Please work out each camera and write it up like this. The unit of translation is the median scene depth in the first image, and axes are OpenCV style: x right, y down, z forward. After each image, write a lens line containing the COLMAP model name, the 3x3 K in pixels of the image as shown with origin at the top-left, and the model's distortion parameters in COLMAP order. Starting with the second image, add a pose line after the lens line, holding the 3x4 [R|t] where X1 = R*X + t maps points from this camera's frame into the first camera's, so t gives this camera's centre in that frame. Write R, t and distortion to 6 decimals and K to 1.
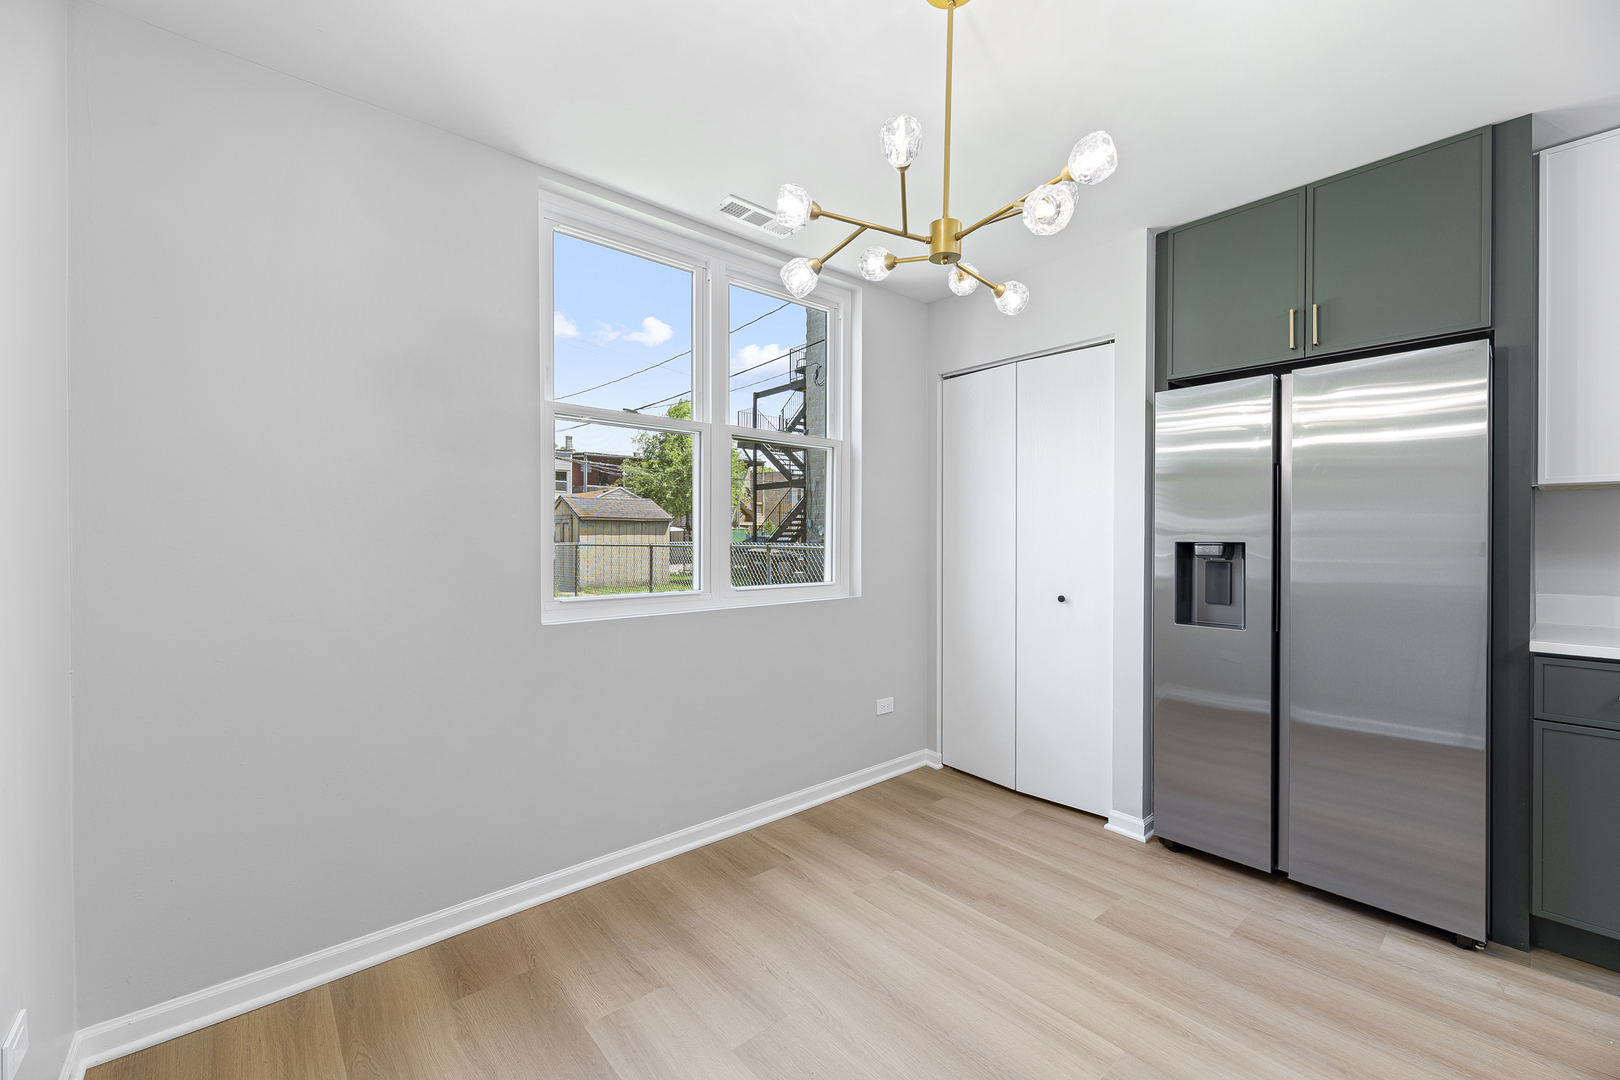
lens RADIAL K [[654.7, 0, 825.2], [0, 654.7, 536.6], [0, 0, 1]] dist [0.000398, -0.000470]
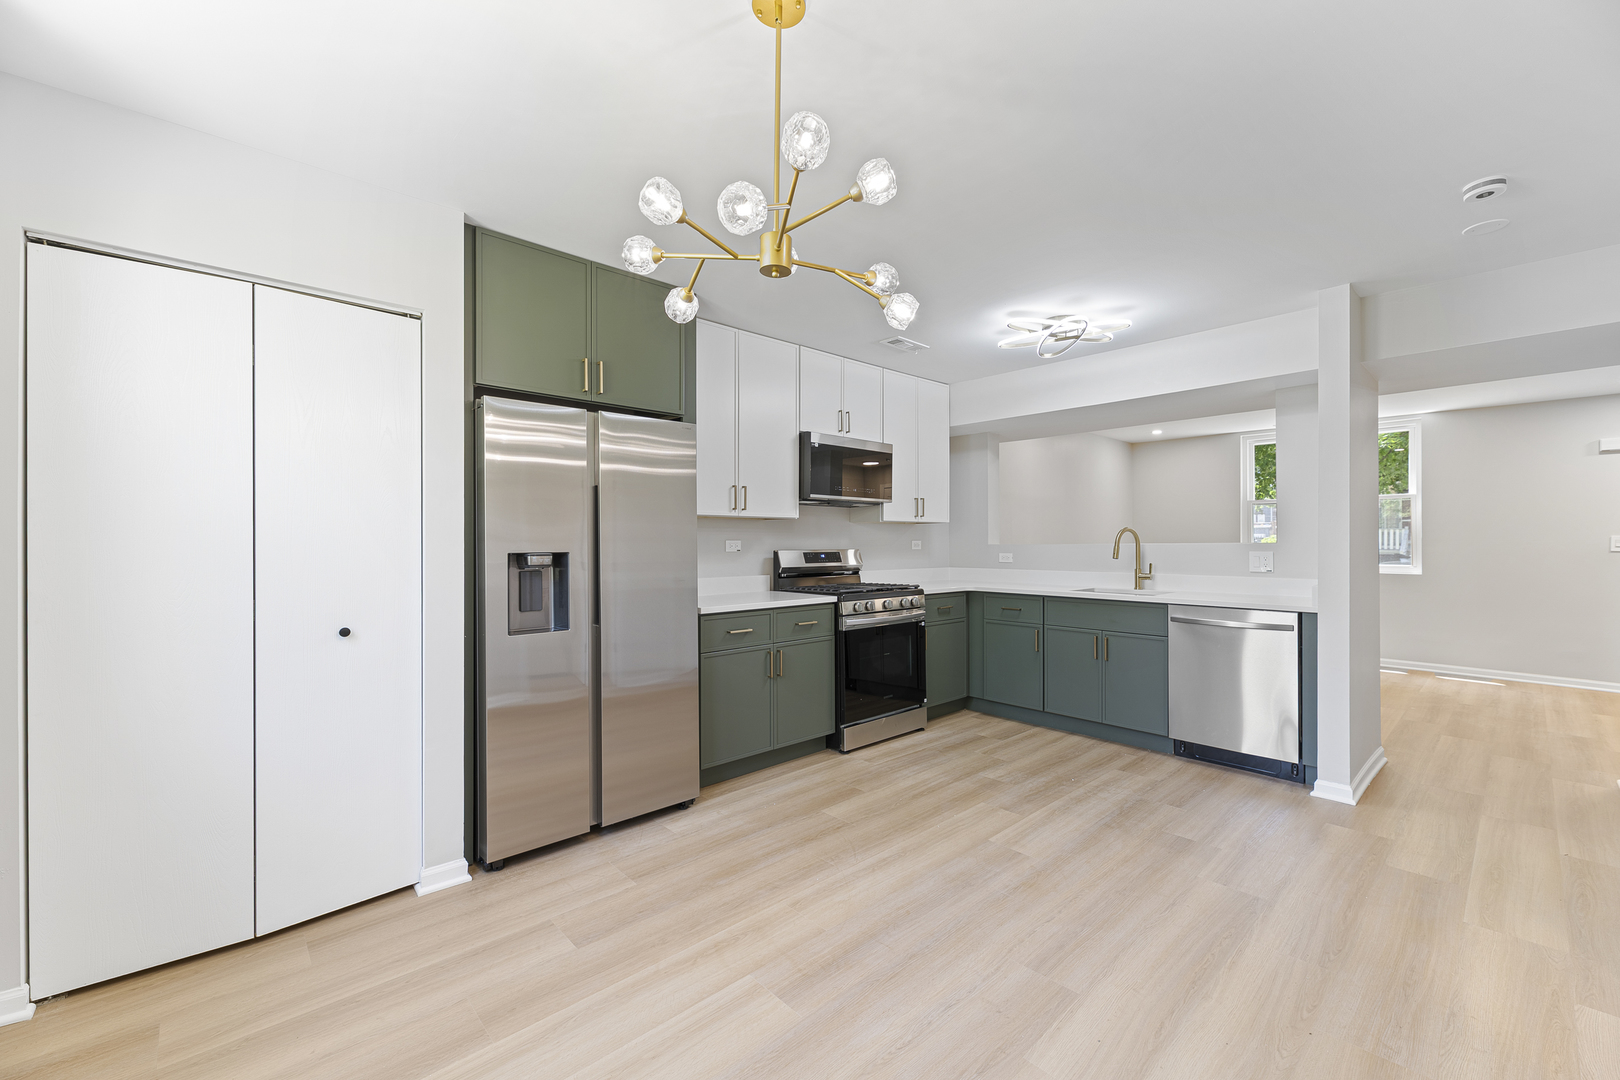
lens RADIAL K [[658.9, 0, 820.5], [0, 658.9, 542.7], [0, 0, 1]] dist [0.001909, -0.000328]
pose [[-0.027356, -0.005280, 0.999612, -0.505206], [0.001486, 0.999985, 0.005323, -0.013696], [-0.999625, 0.001631, -0.027347, 0.594964]]
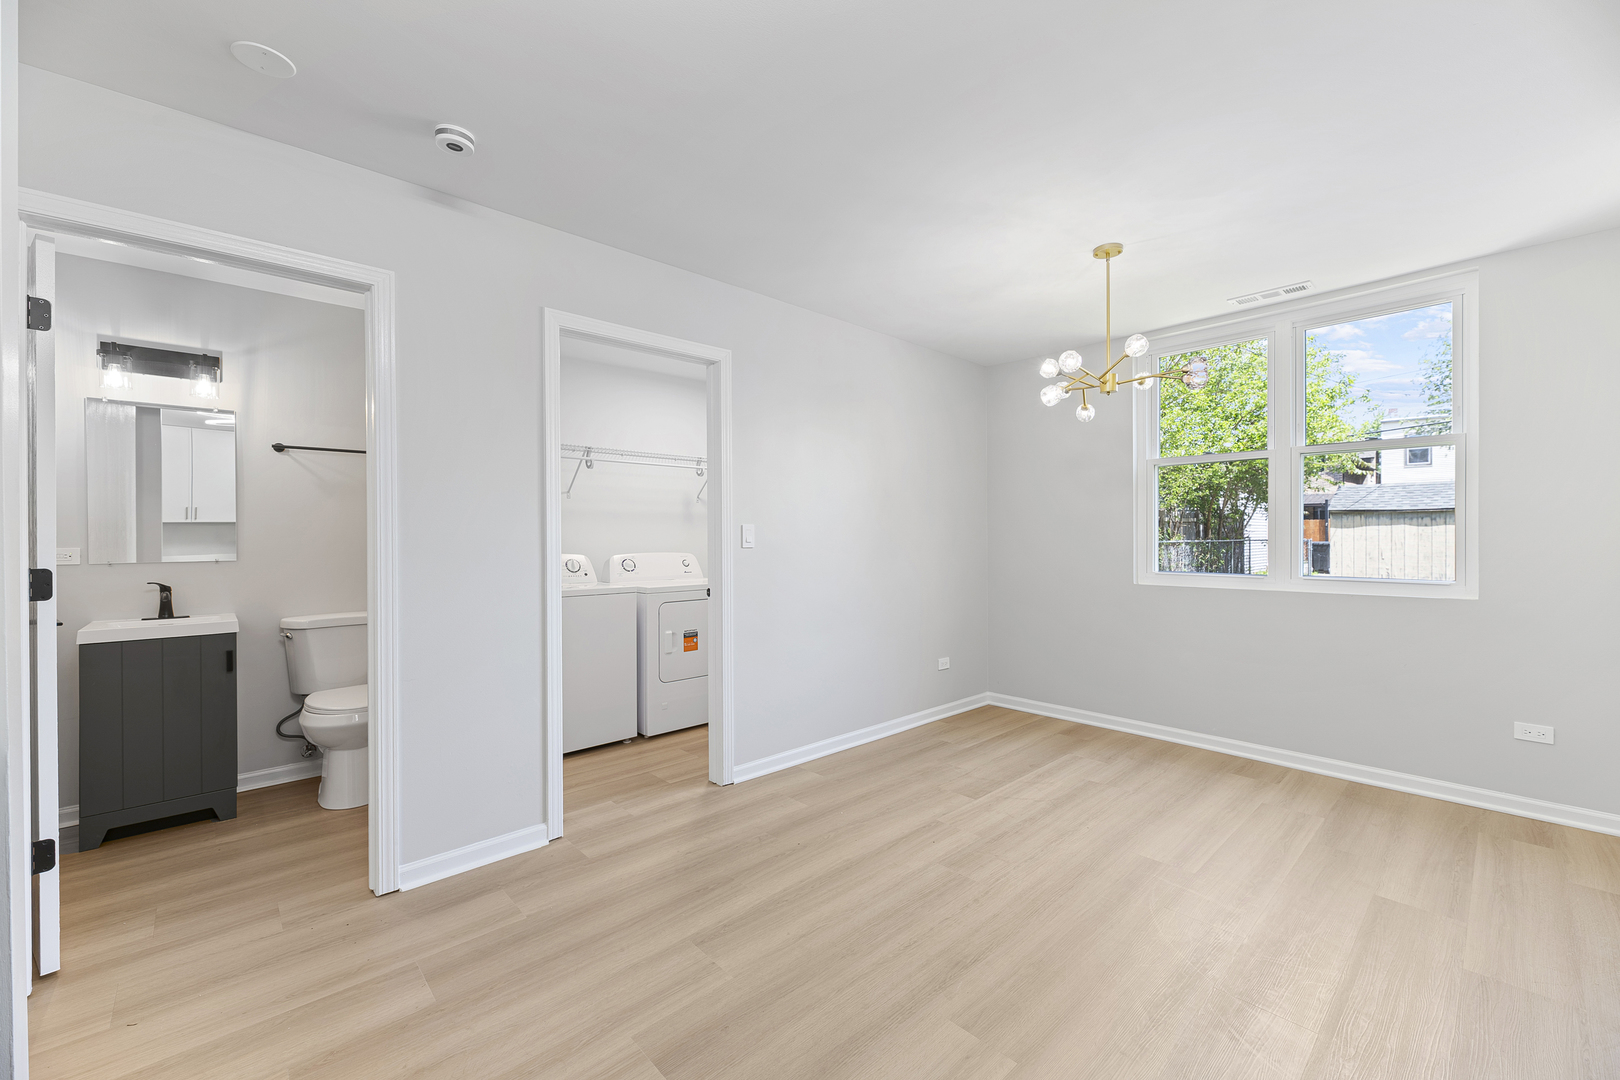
lens RADIAL K [[643.8, 0, 826.5], [0, 643.8, 534.8], [0, 0, 1]] dist [0.000047, -0.000254]
pose [[0.039630, -0.003474, -0.999208, 1.274891], [0.001650, 0.999993, -0.003412, -0.001059], [0.999213, -0.001513, 0.039636, 0.056068]]
